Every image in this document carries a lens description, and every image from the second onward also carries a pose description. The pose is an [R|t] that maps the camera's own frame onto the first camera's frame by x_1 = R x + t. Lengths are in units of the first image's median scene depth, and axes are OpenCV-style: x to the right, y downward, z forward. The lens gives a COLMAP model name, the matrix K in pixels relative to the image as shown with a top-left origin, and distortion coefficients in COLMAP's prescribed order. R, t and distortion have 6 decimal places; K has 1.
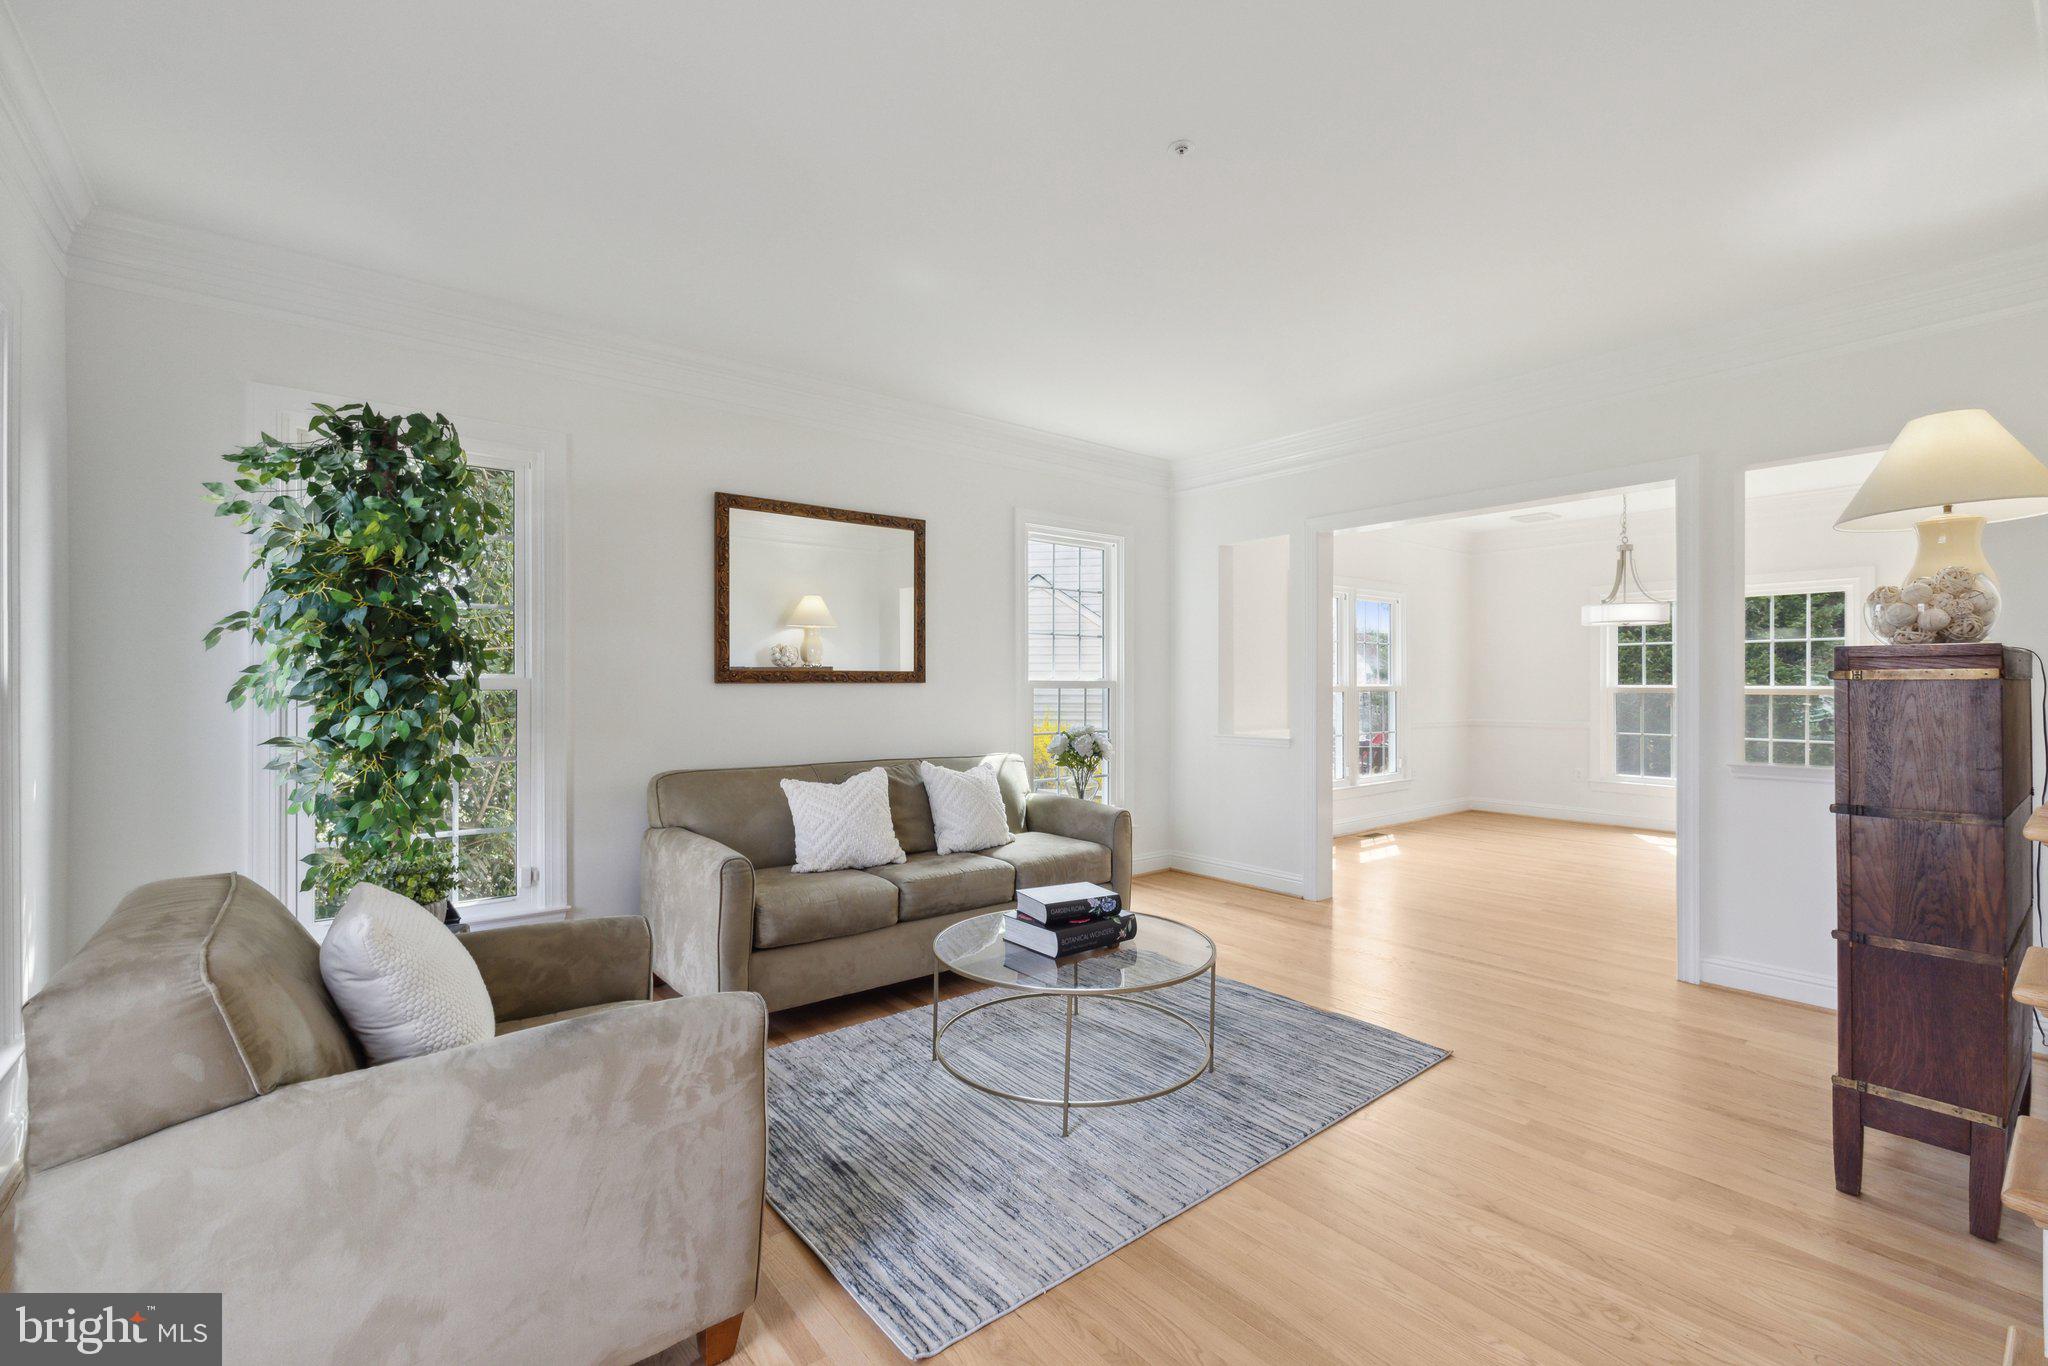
lens RADIAL K [[879.8, 0, 1023.7], [0, 879.8, 687.6], [0, 0, 1]] dist [0.001949, 0.000452]
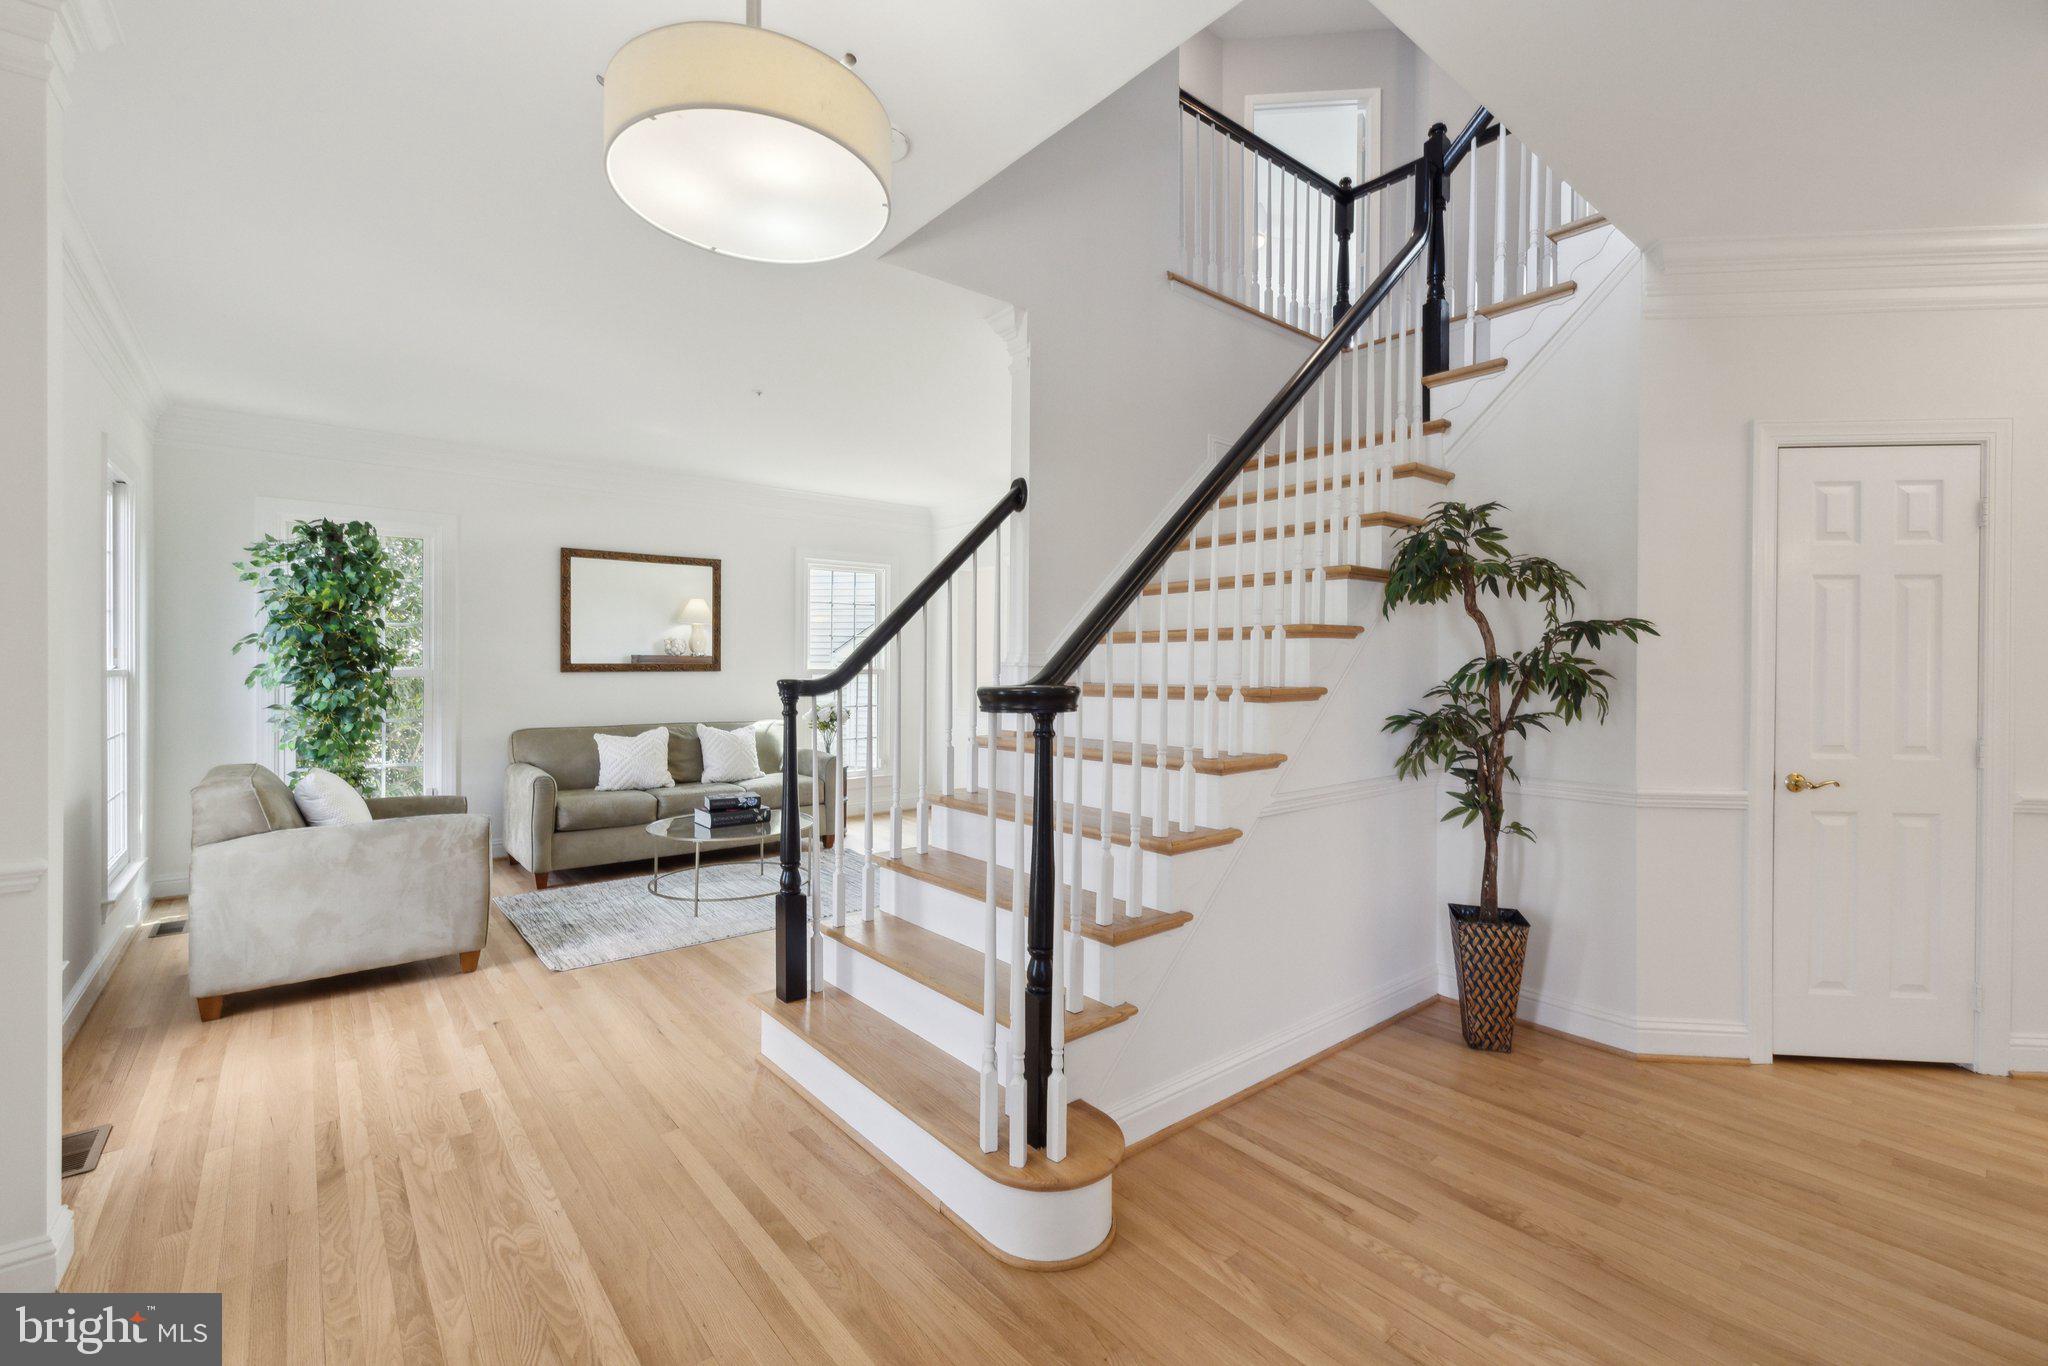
lens RADIAL K [[882.7, 0, 1028.2], [0, 882.7, 667.6], [0, 0, 1]] dist [0.001417, 0.000231]
pose [[0.999945, 0.002972, 0.010038, 0.662882], [-0.002977, 0.999995, 0.000411, -0.023981], [-0.010037, -0.000441, 0.999950, -0.805111]]
